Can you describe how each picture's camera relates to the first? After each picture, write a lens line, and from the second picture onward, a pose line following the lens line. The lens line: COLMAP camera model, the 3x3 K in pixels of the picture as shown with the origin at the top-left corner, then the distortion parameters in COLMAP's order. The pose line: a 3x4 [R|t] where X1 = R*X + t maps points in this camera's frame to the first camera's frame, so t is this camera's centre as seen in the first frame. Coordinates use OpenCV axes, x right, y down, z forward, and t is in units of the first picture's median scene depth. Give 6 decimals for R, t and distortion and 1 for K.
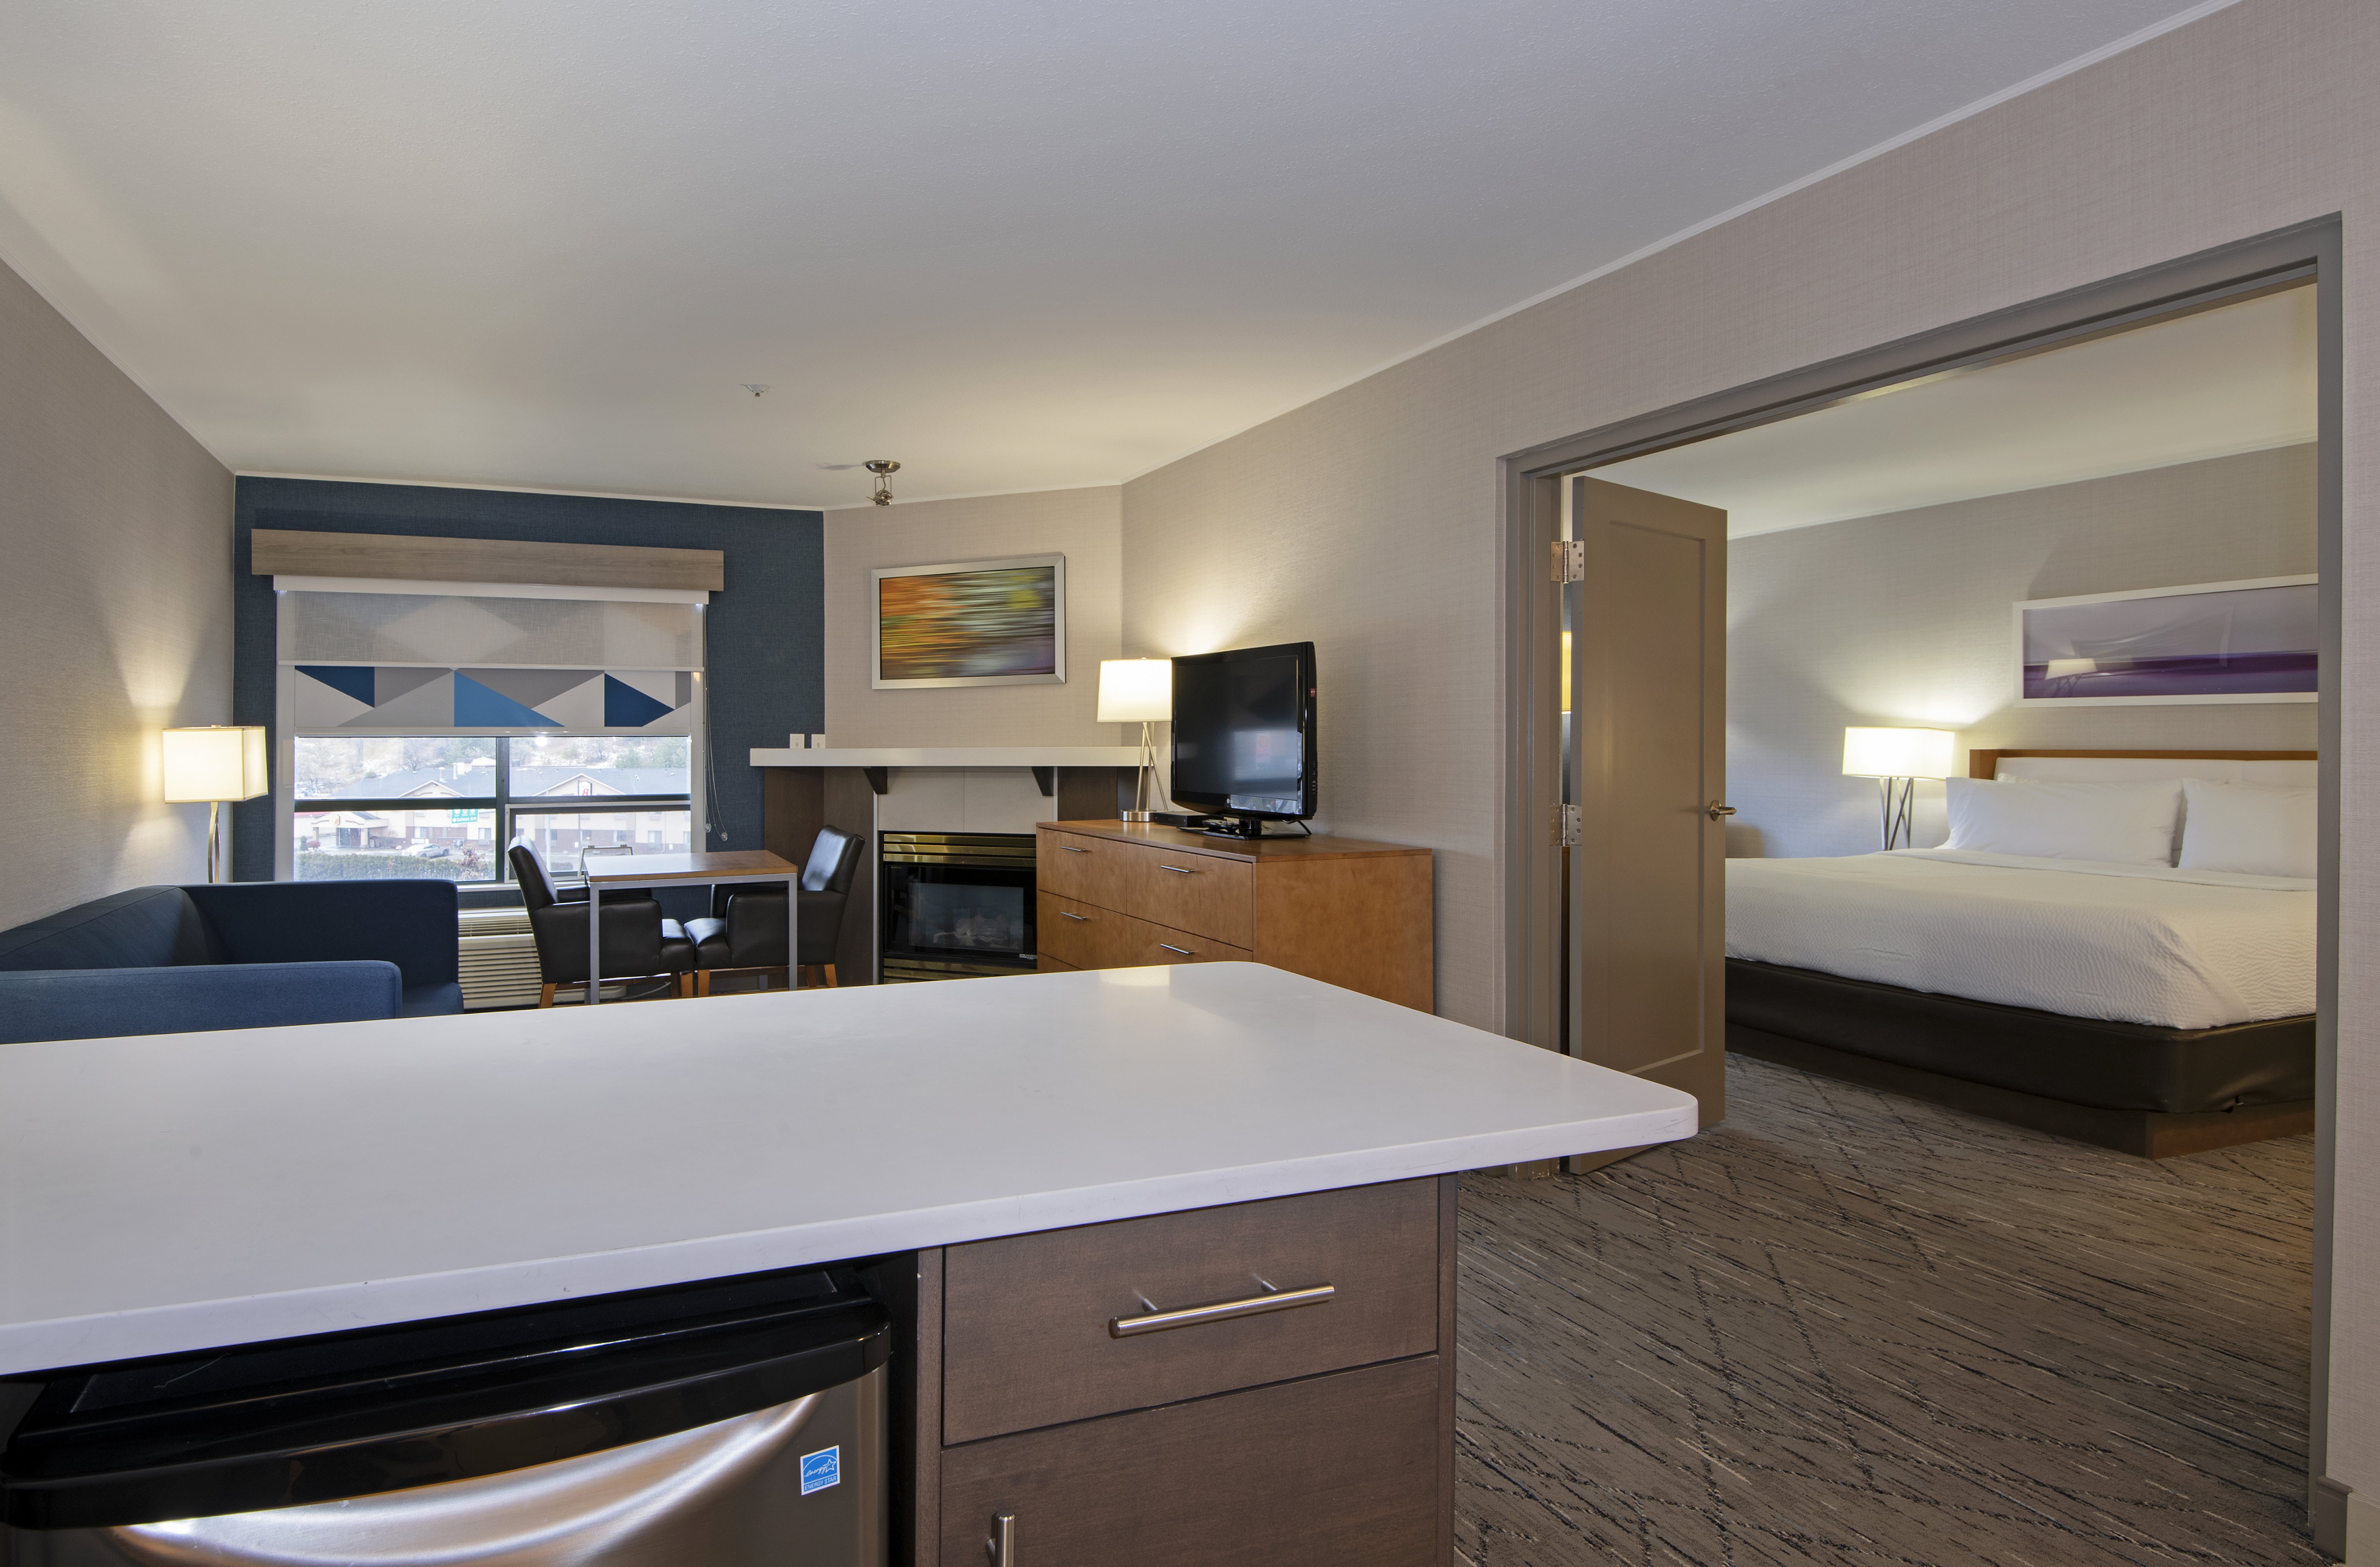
lens RADIAL K [[1471.7, 0, 1185.8], [0, 1471.7, 754.4], [0, 0, 1]] dist [0.023705, -0.044937]
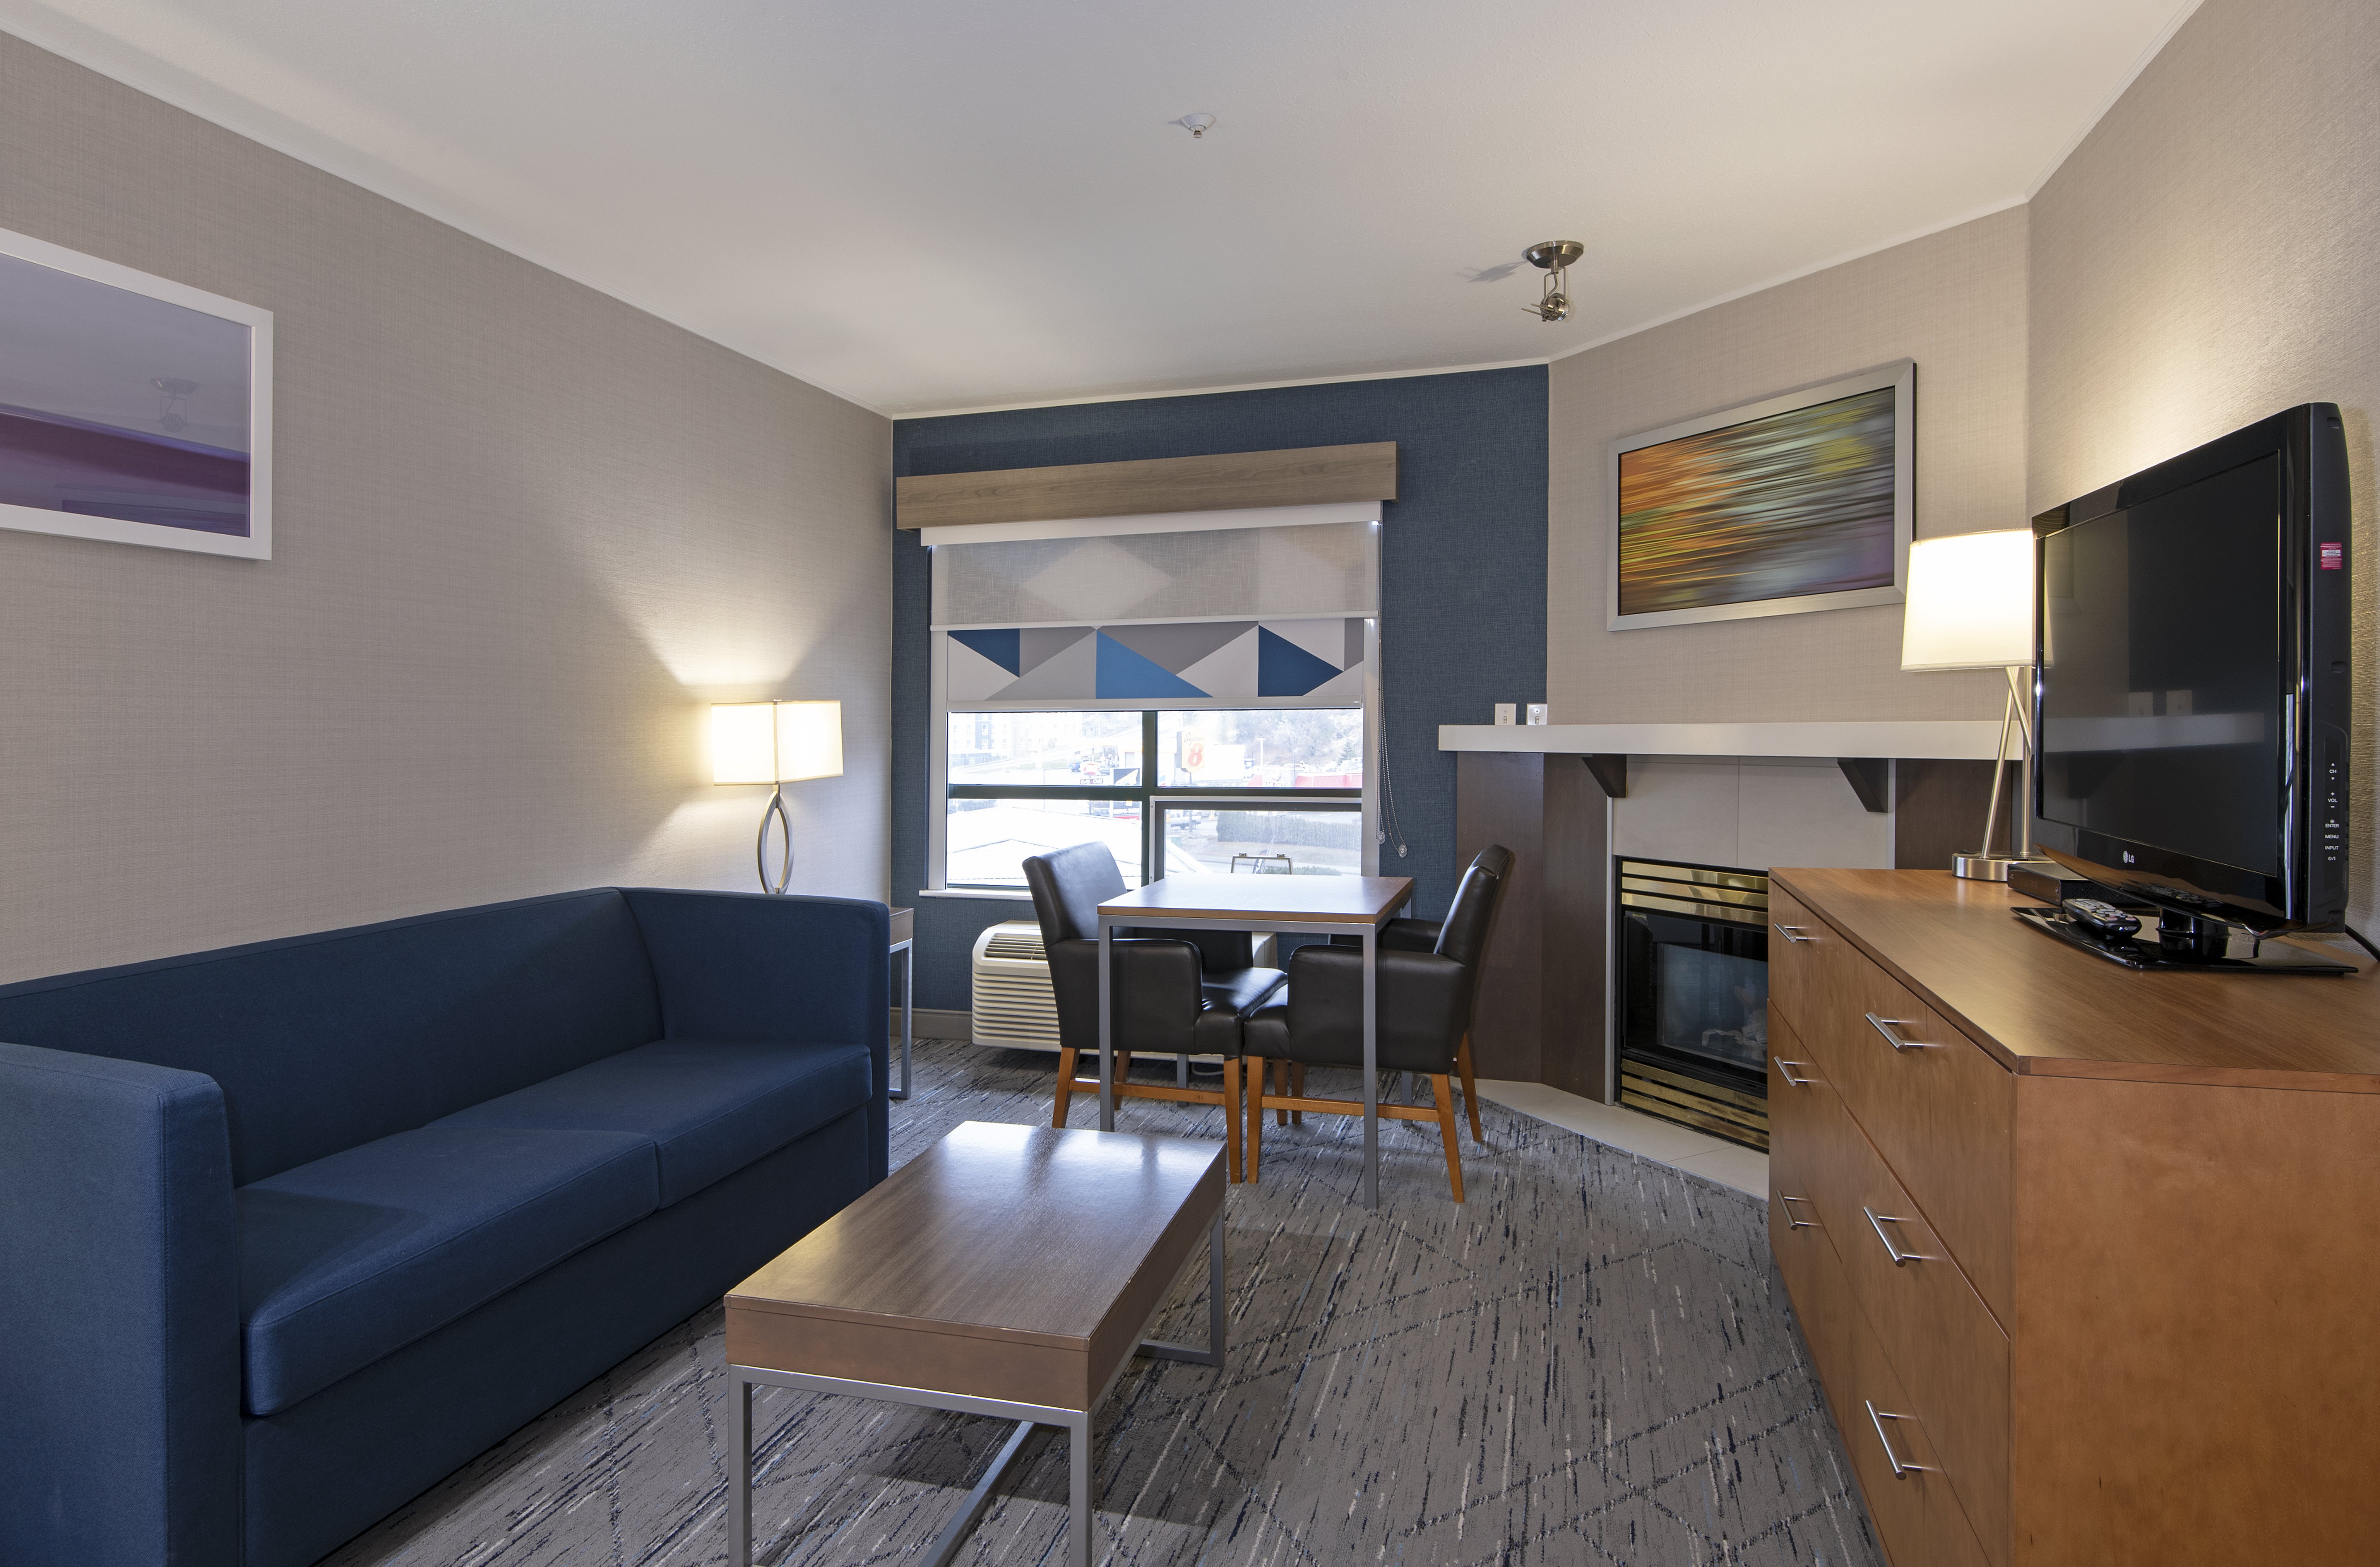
lens RADIAL K [[1471.7, 0, 1185.8], [0, 1471.7, 754.4], [0, 0, 1]] dist [0.023705, -0.044937]
pose [[0.730425, 0.013344, -0.682862, 0.090833], [-0.002876, 0.999860, 0.016462, -0.001469], [0.682987, -0.010060, 0.730362, 0.427582]]
